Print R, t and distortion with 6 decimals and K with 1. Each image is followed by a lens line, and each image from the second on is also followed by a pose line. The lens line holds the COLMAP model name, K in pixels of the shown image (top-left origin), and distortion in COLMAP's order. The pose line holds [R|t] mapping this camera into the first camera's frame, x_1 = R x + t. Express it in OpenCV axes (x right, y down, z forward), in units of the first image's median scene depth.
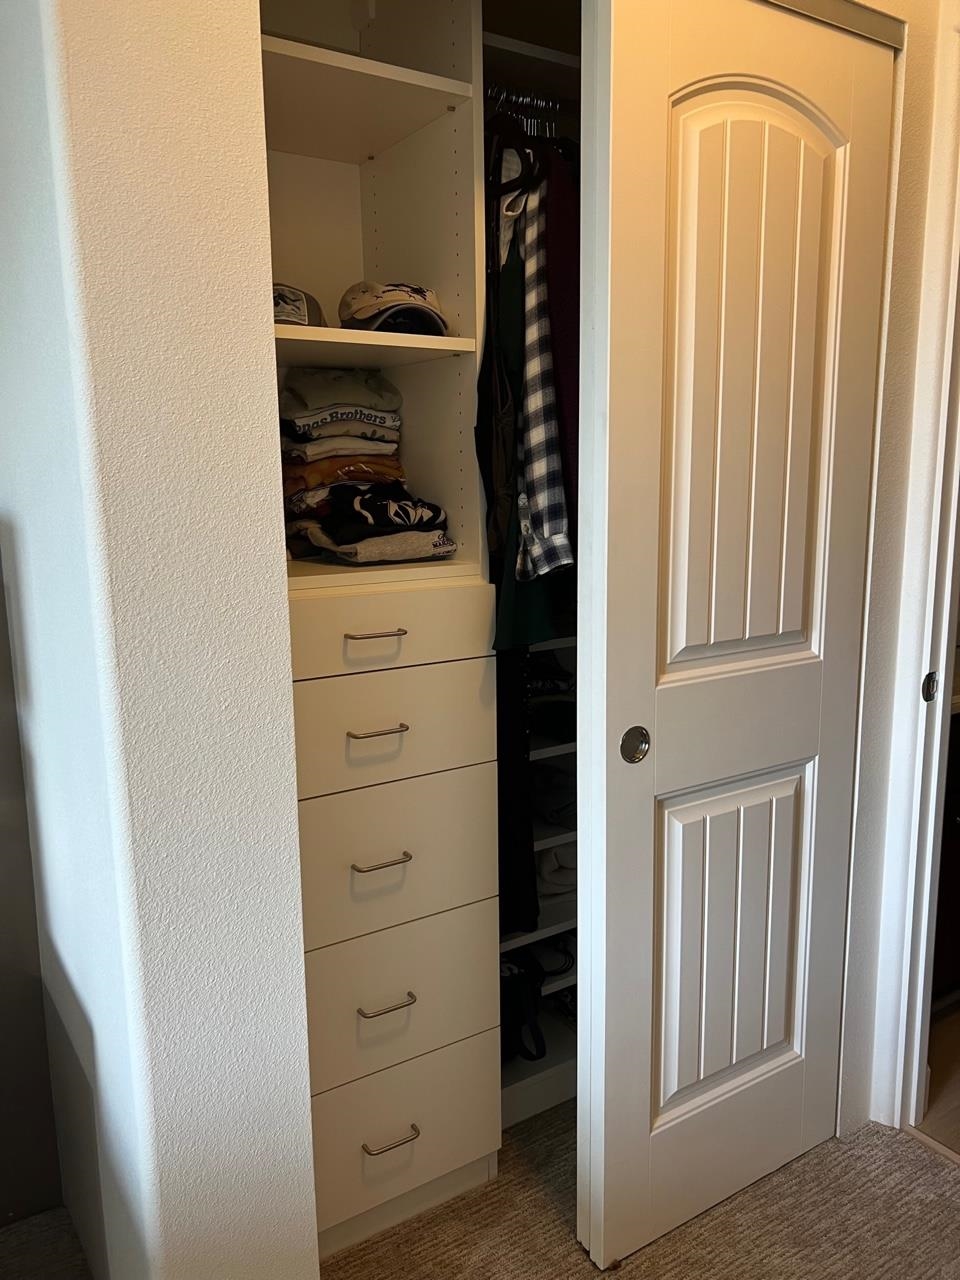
lens RADIAL K [[978.1, 0, 484.9], [0, 978.1, 637.1], [0, 0, 1]] dist [0.035369, -0.047746]
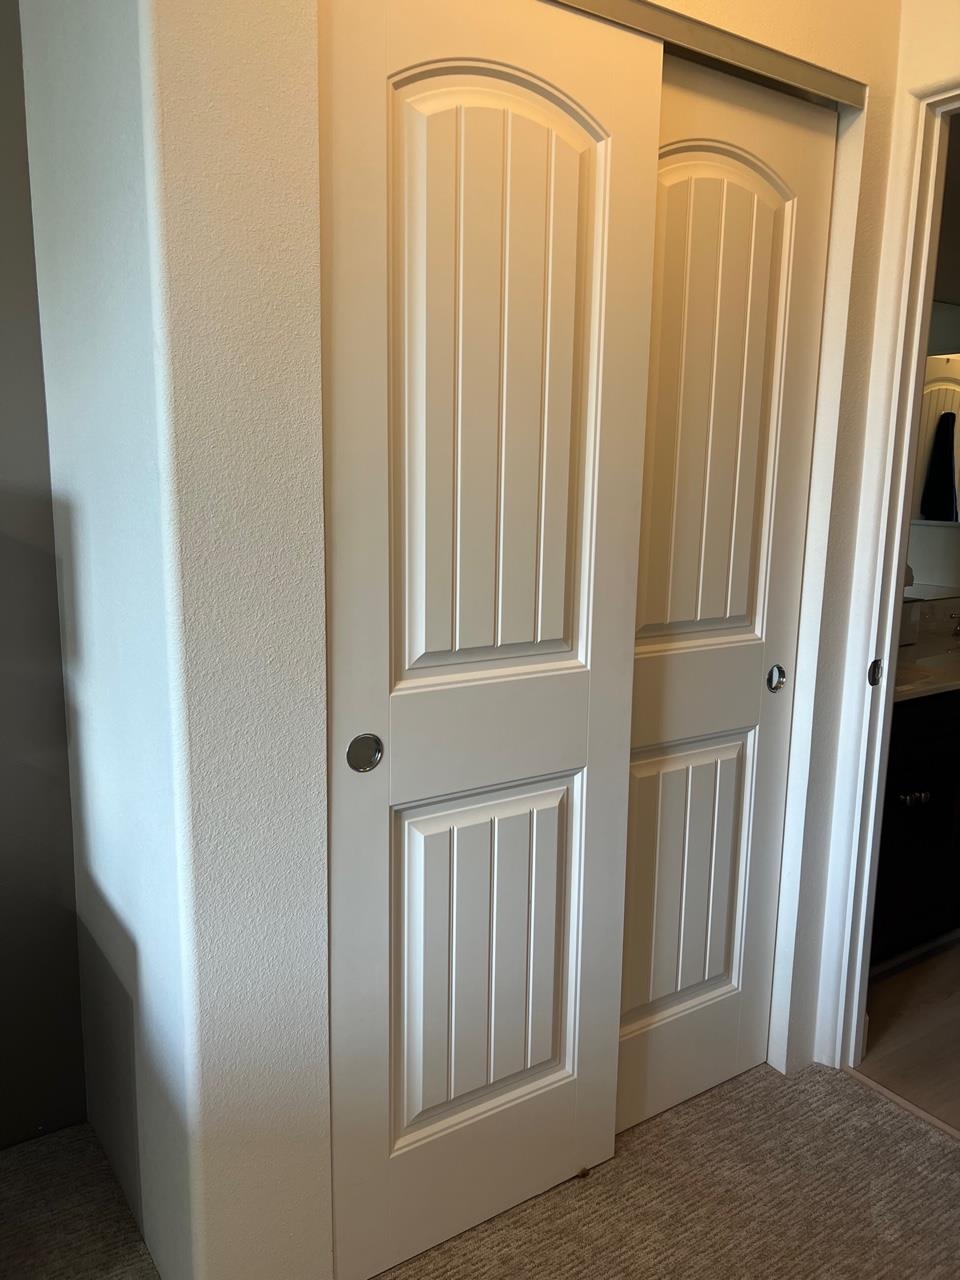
lens RADIAL K [[978.1, 0, 475.0], [0, 978.1, 640.1], [0, 0, 1]] dist [0.035369, -0.047746]
pose [[0.999548, 0.025768, 0.015498, -0.034378], [-0.025765, 0.999668, -0.000430, 0.037021], [-0.015504, 0.000031, 0.999880, -0.170410]]
